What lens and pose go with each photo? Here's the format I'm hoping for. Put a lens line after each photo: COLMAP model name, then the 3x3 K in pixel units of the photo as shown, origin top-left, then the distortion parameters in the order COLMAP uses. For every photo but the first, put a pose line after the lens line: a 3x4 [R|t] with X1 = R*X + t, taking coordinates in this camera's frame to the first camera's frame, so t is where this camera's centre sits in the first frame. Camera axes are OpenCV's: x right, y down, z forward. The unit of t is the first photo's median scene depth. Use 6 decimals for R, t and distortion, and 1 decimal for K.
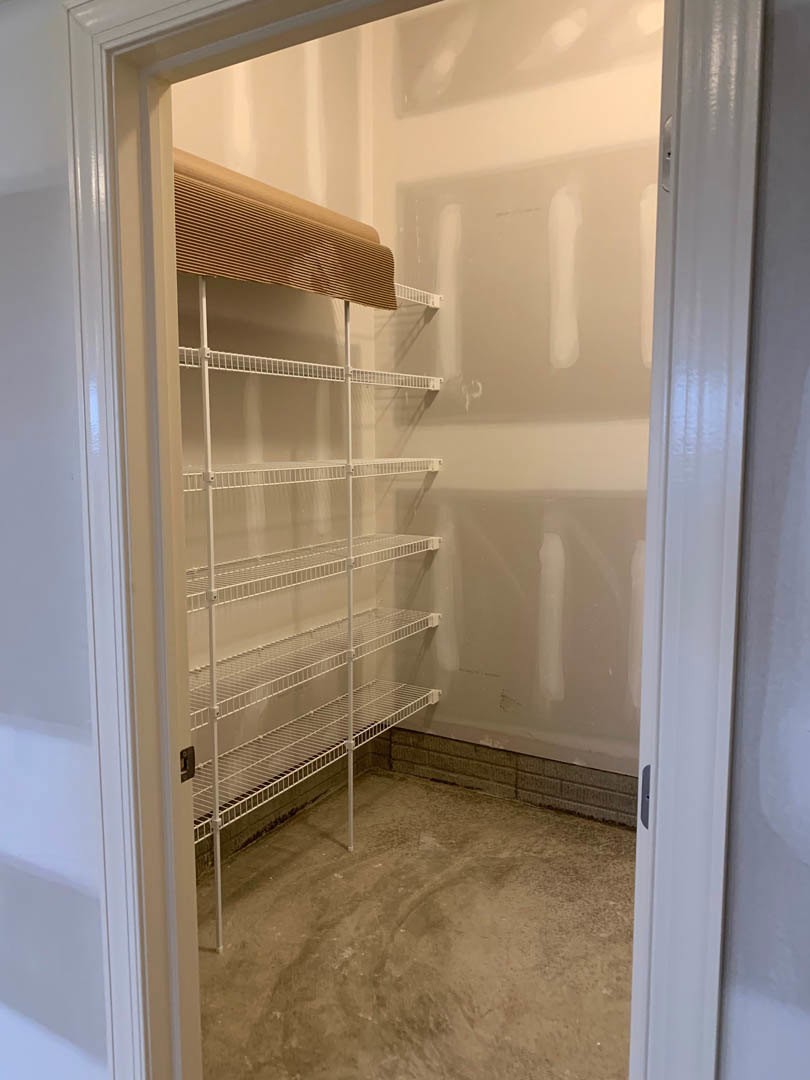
lens RADIAL K [[828.0, 0, 405.0], [0, 828.0, 540.0], [0, 0, 1]] dist [0.004441, -0.000606]
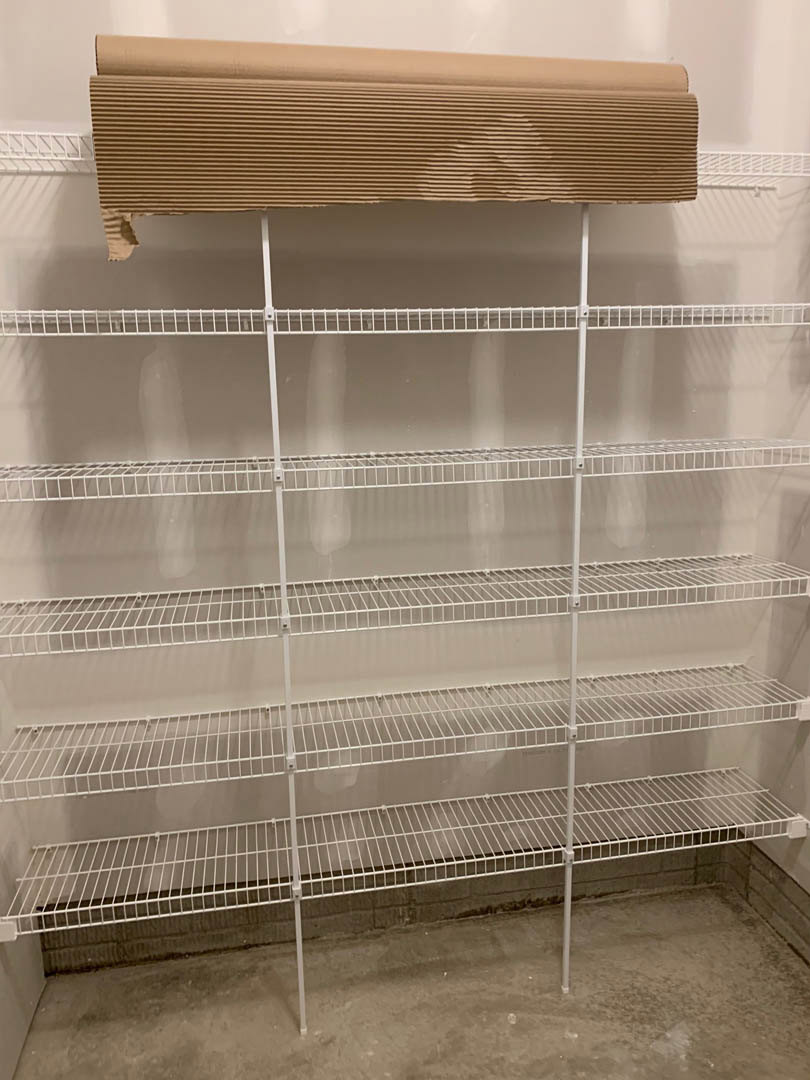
lens RADIAL K [[813.9, 0, 405.0], [0, 813.9, 540.0], [0, 0, 1]] dist [0.000538, -0.052663]
pose [[0.635136, 0.137211, -0.760115, 0.318692], [-0.072825, 0.990349, 0.117921, -0.084861], [0.768959, -0.019541, 0.638999, 0.443262]]
